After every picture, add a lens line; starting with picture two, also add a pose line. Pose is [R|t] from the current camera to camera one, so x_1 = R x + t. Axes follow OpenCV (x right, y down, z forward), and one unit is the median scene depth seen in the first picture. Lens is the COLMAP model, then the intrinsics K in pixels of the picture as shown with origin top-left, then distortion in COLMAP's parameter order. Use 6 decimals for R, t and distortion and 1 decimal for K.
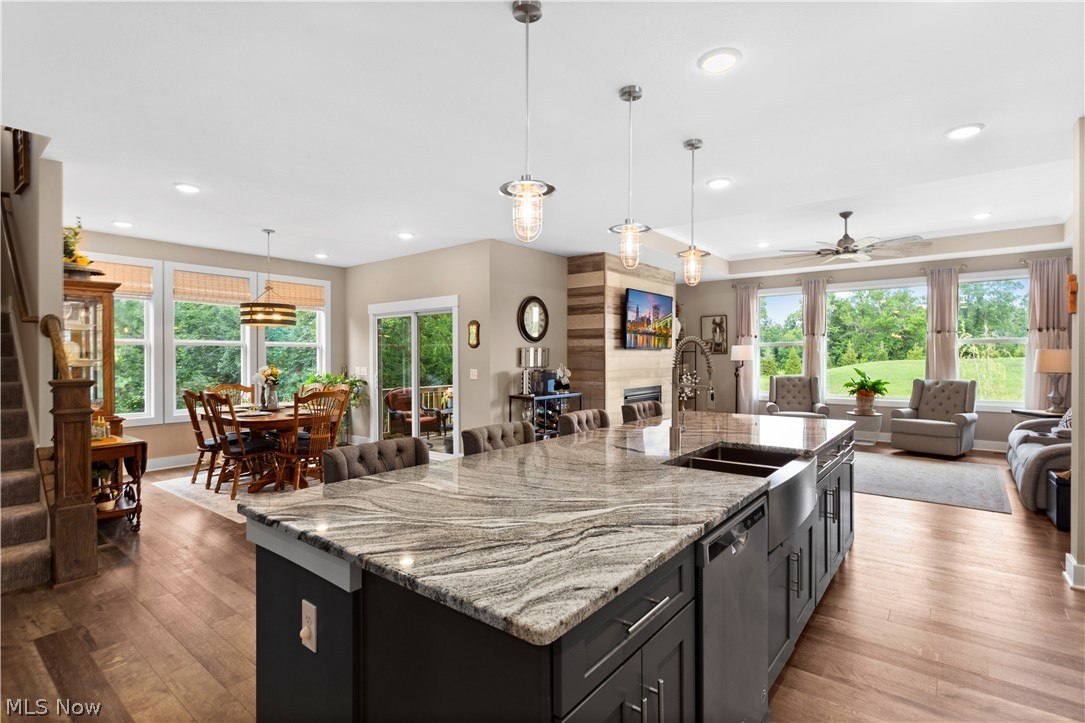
lens RADIAL K [[529.0, 0, 548.8], [0, 529.0, 357.8], [0, 0, 1]] dist [-0.001431, 0.005254]
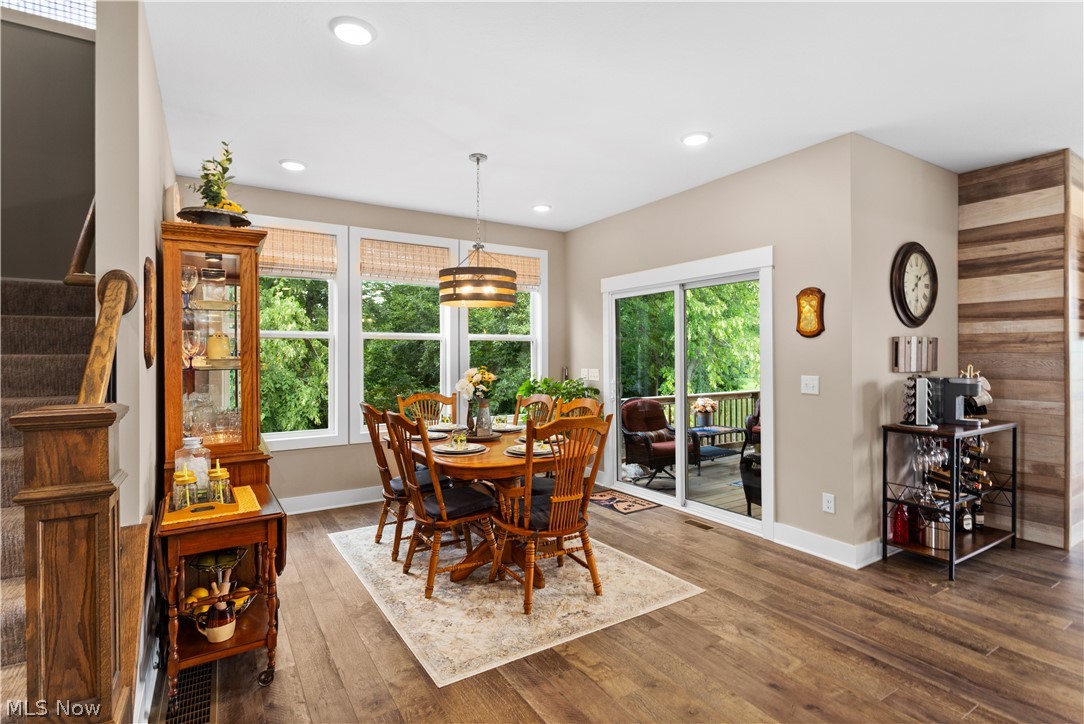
lens RADIAL K [[528.6, 0, 538.1], [0, 528.6, 356.9], [0, 0, 1]] dist [-0.001431, 0.005254]
pose [[0.942567, -0.000164, -0.334016, -0.216254], [0.000429, 1.000000, 0.000720, 0.001189], [0.334016, -0.000822, 0.942567, 0.368910]]
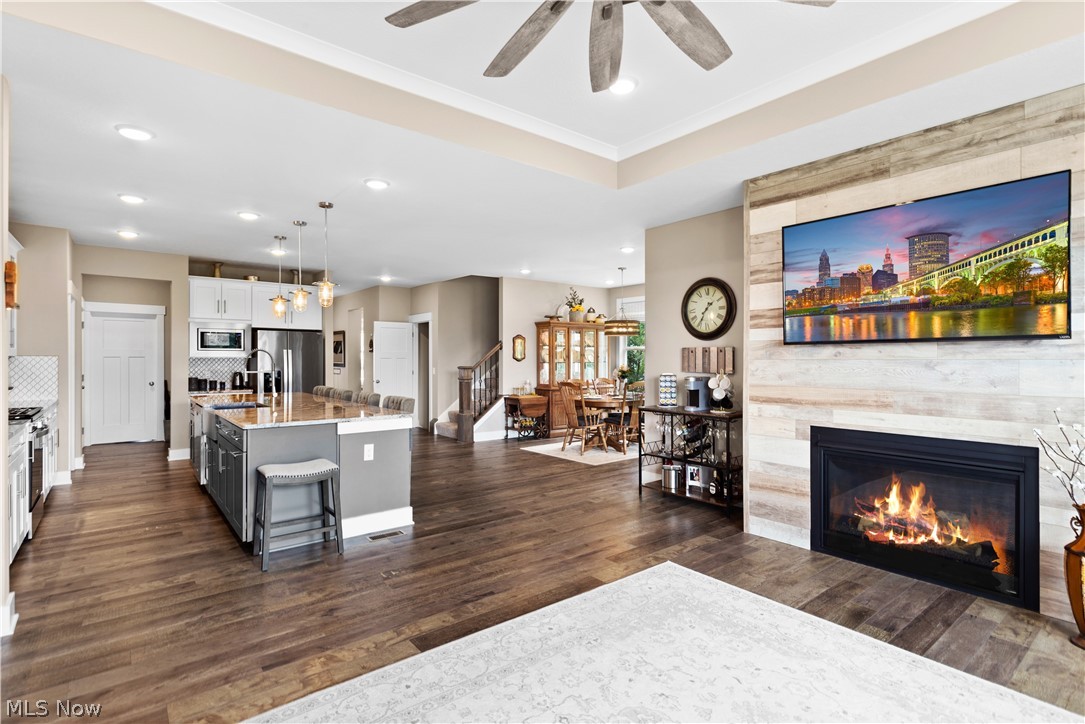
lens RADIAL K [[529.0, 0, 543.8], [0, 529.0, 358.9], [0, 0, 1]] dist [-0.001431, 0.005254]
pose [[-0.219869, 0.005494, -0.975514, 0.766012], [-0.003875, 0.999971, 0.006505, -0.007303], [0.975522, 0.005210, -0.219842, 0.964817]]
